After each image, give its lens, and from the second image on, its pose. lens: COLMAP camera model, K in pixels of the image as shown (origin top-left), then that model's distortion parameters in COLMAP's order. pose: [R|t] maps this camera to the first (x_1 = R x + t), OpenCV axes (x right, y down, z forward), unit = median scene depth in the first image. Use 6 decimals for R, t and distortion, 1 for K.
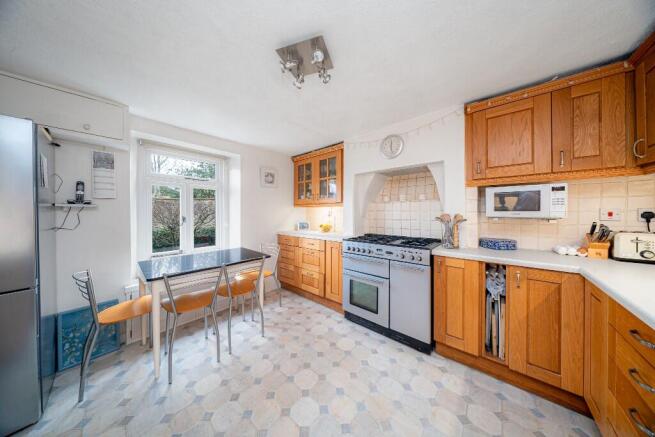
lens RADIAL K [[195.4, 0, 324.2], [0, 195.4, 212.9], [0, 0, 1]] dist [-0.000543, -0.000076]
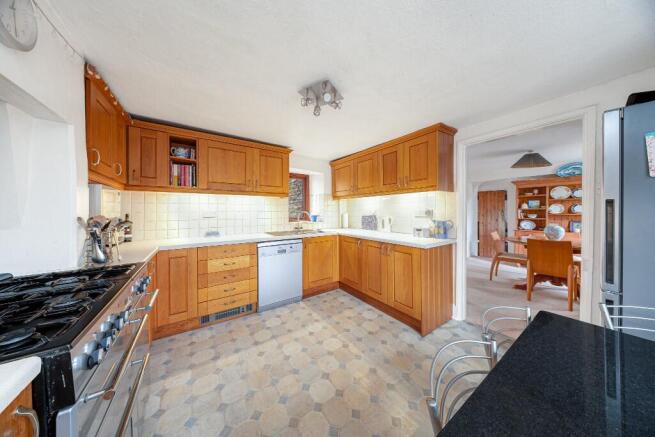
lens RADIAL K [[195.4, 0, 324.2], [0, 195.4, 212.9], [0, 0, 1]] dist [-0.000543, -0.000076]
pose [[-0.969510, 0.003520, 0.245025, -0.252491], [0.005808, 0.999946, 0.008612, -0.005647], [-0.244981, 0.009773, -0.969479, 1.347790]]
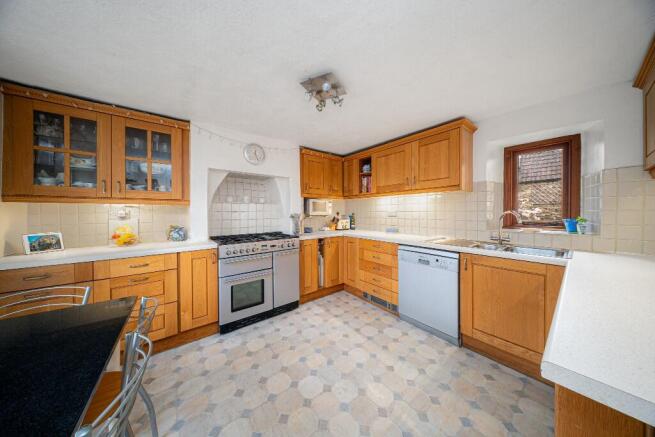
lens RADIAL K [[195.4, 0, 324.2], [0, 195.4, 212.9], [0, 0, 1]] dist [-0.000543, -0.000076]
pose [[0.187156, -0.006141, 0.982311, -0.784306], [0.005511, 0.999971, 0.005201, -0.005492], [-0.982315, 0.004440, 0.187185, 0.458122]]
